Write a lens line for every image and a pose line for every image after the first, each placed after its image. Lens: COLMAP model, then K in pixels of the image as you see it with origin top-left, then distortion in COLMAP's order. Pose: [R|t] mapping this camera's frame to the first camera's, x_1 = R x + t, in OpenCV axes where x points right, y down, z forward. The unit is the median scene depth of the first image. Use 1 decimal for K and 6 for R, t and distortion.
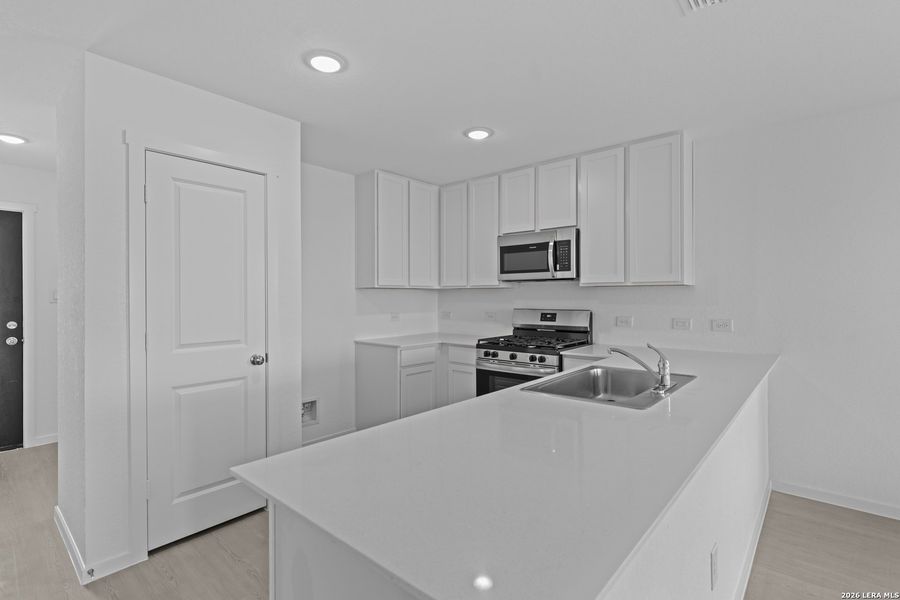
lens RADIAL K [[409.6, 0, 450.0], [0, 409.6, 300.0], [0, 0, 1]] dist [0.001953, 0.000178]
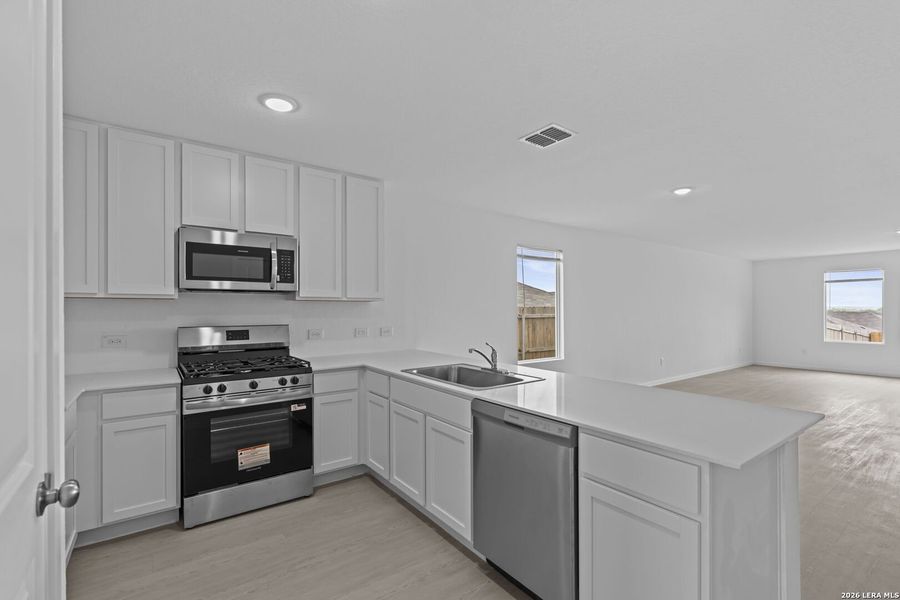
lens RADIAL K [[404.2, 0, 445.1], [0, 404.2, 308.7], [0, 0, 1]] dist [-0.002217, -0.000371]
pose [[0.244709, 0.002629, 0.969593, -0.504781], [0.010046, 0.999936, -0.005246, -0.004160], [-0.969545, 0.011024, 0.244667, 0.419839]]
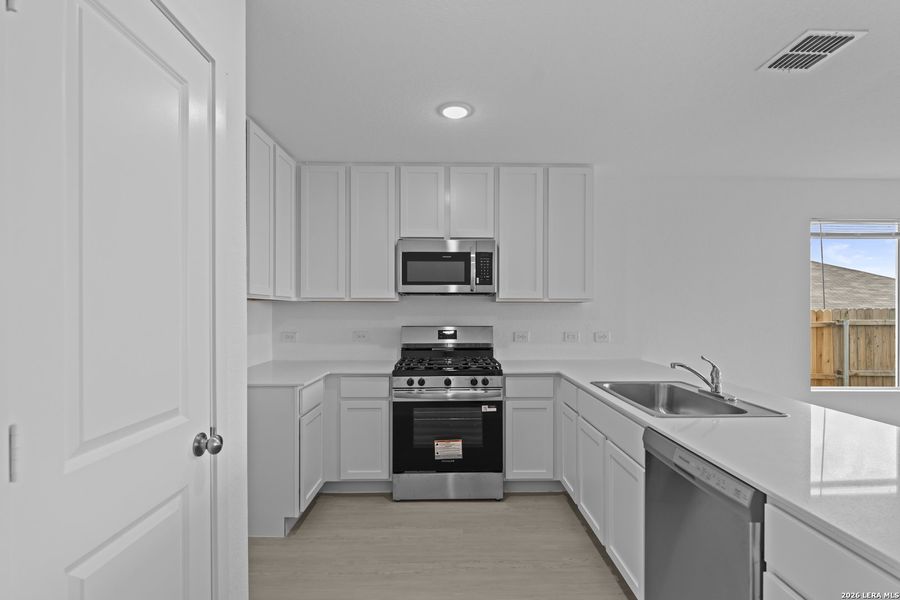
lens RADIAL K [[426.4, 0, 450.4], [0, 426.4, 312.6], [0, 0, 1]] dist [0.002807, 0.000378]
pose [[0.755982, 0.000846, 0.654592, -0.410219], [0.002487, 0.999988, -0.004165, -0.003610], [-0.654587, 0.004777, 0.755971, 0.307017]]
